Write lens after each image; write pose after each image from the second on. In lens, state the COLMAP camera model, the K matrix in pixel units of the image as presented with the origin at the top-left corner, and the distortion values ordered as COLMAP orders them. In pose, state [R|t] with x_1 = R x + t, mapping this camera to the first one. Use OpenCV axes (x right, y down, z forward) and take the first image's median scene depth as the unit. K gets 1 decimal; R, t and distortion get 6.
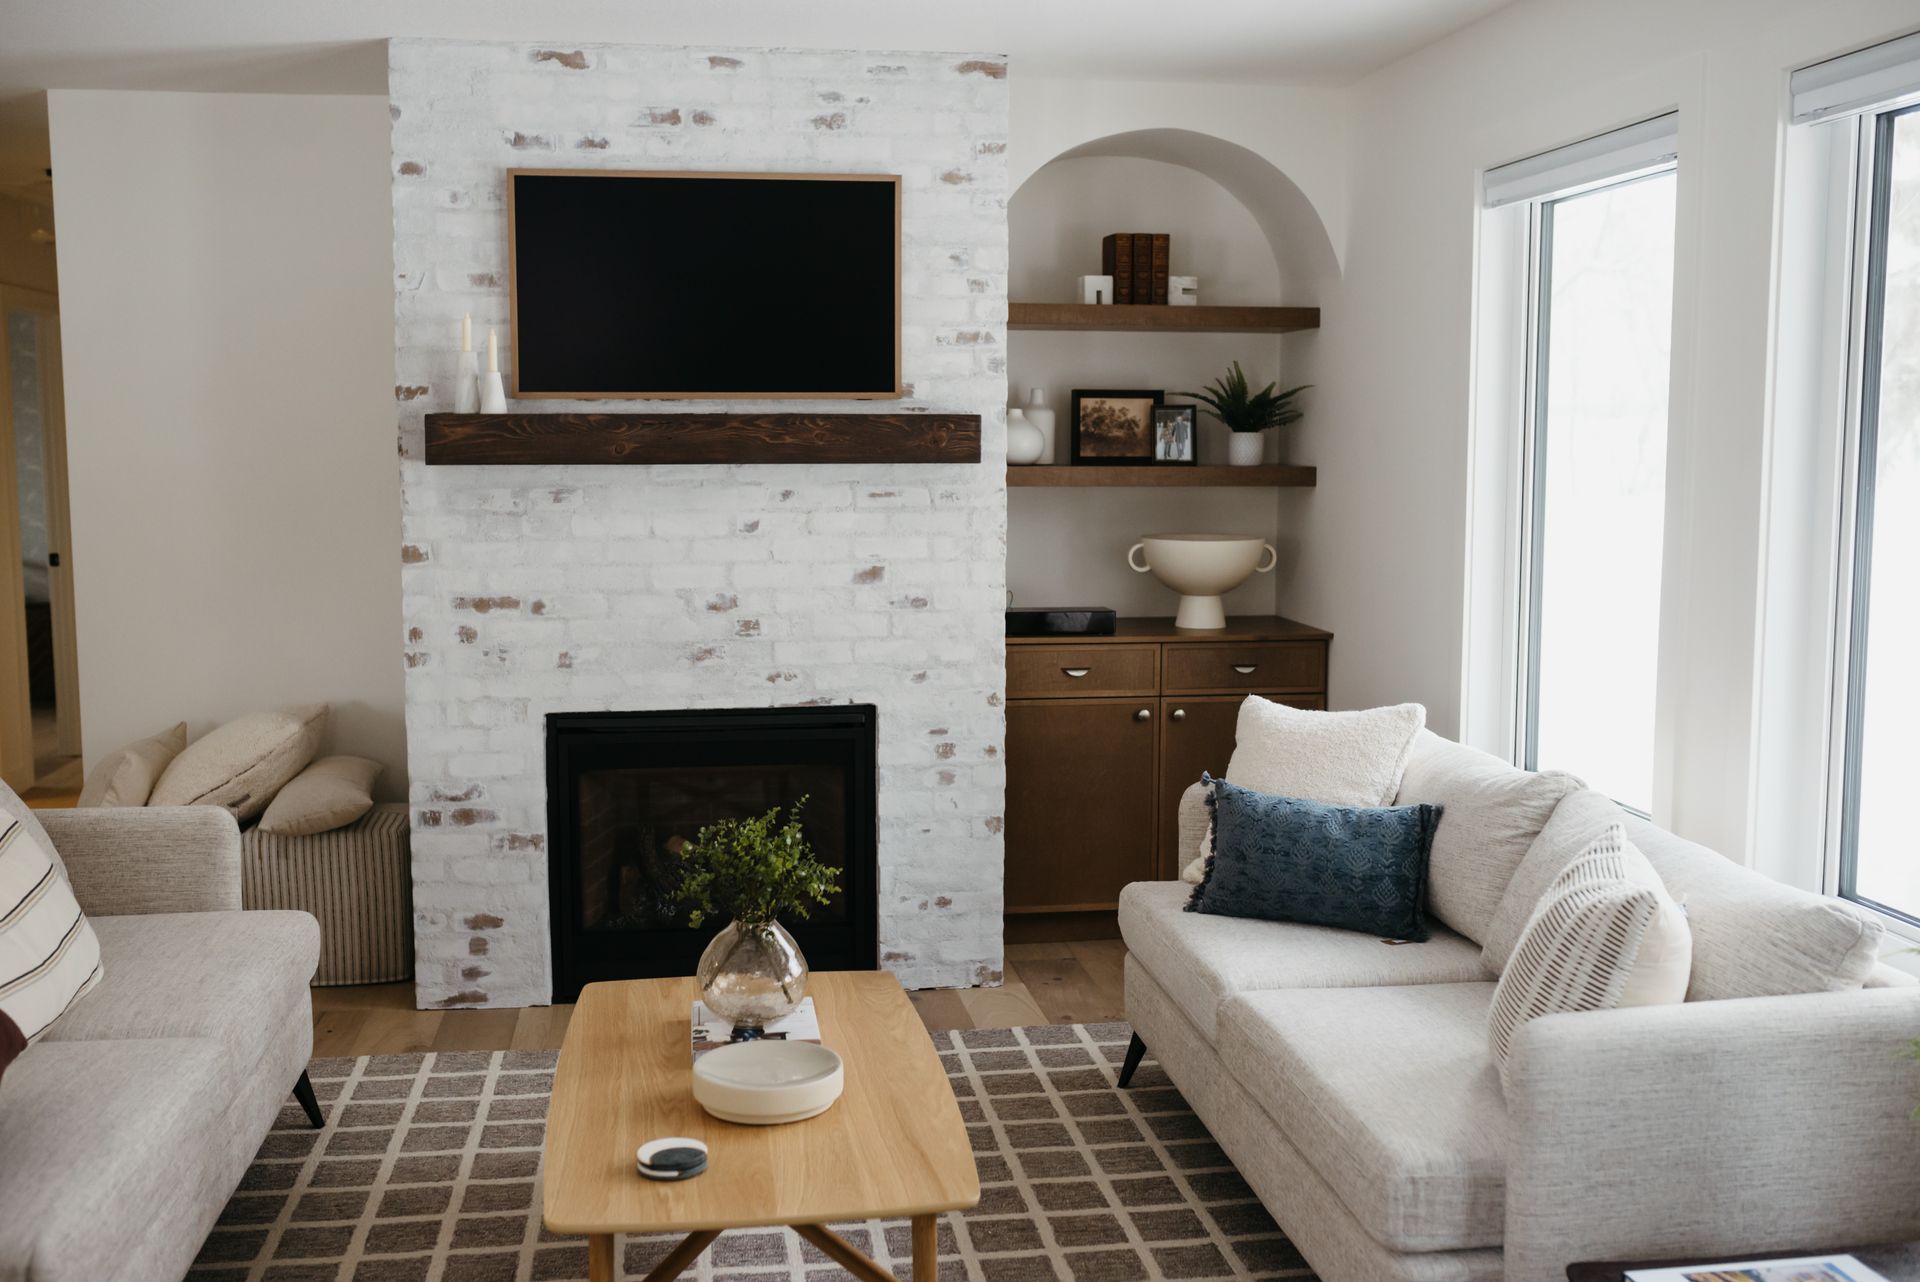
lens RADIAL K [[1891.2, 0, 958.4], [0, 1891.2, 633.4], [0, 0, 1]] dist [-0.019833, 0.000000]
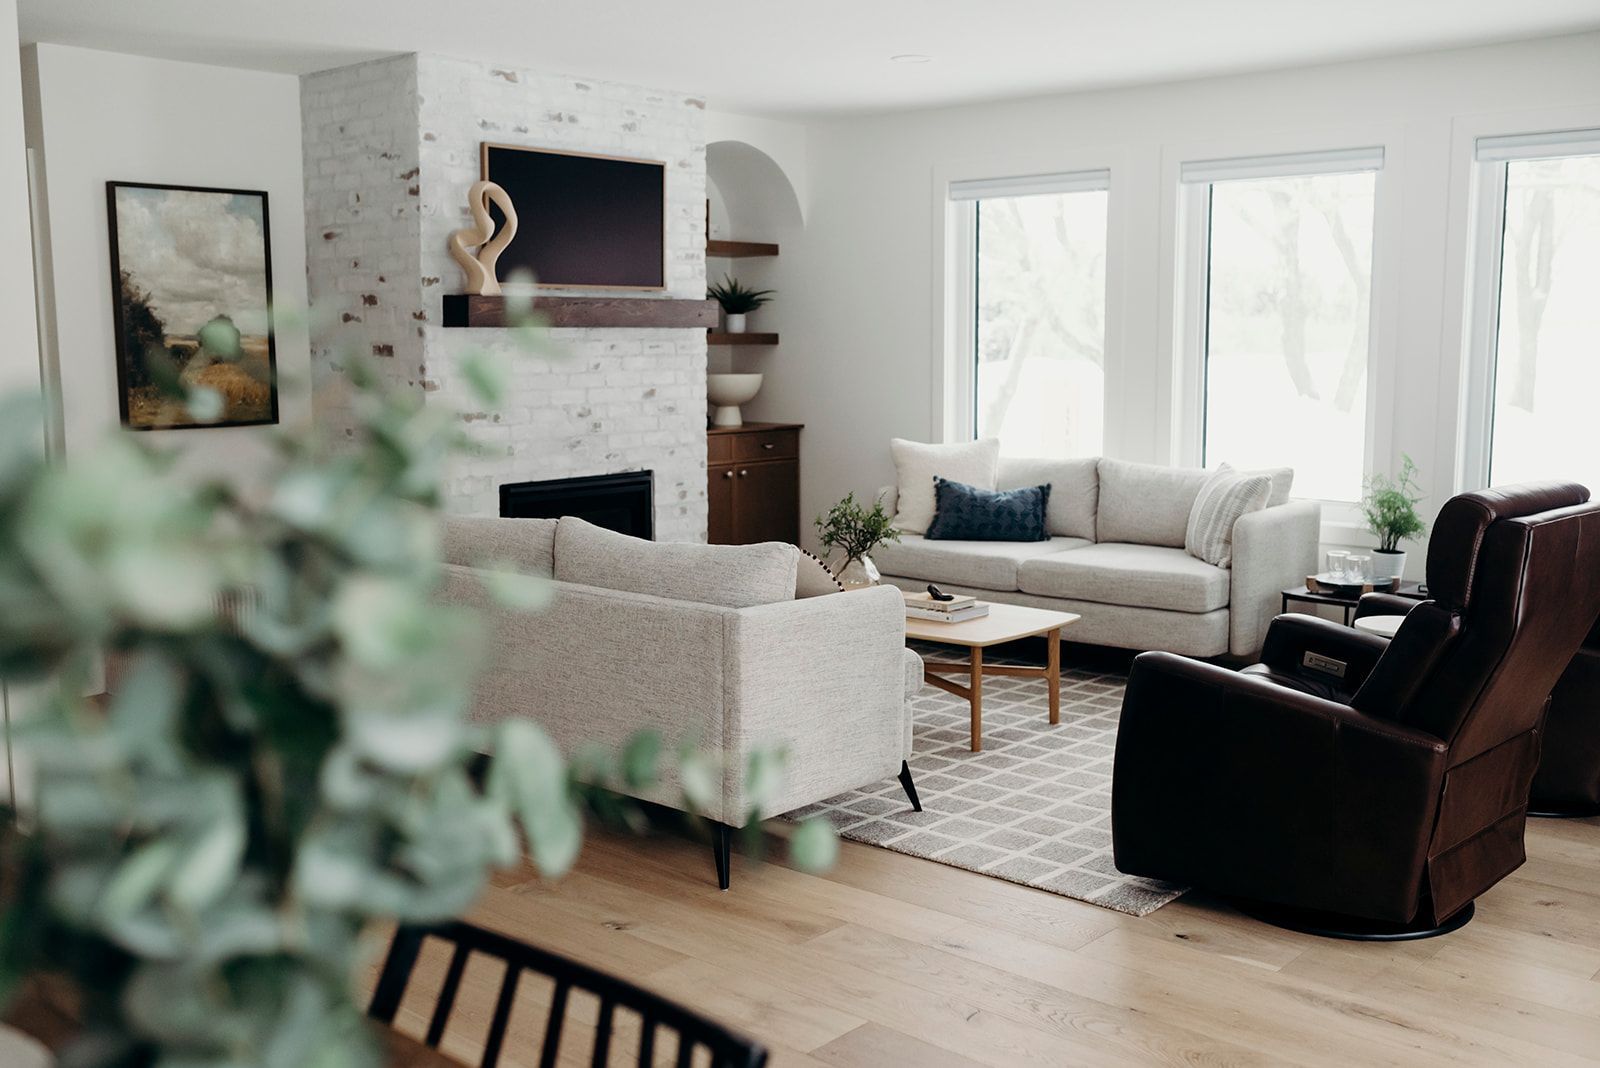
lens RADIAL K [[1576.0, 0, 801.3], [0, 1576.0, 539.8], [0, 0, 1]] dist [-0.019833, 0.000000]
pose [[0.764440, -0.084136, 0.639182, -0.875502], [0.070997, 0.996404, 0.046248, 0.044981], [-0.640774, 0.010026, 0.767664, -0.183472]]
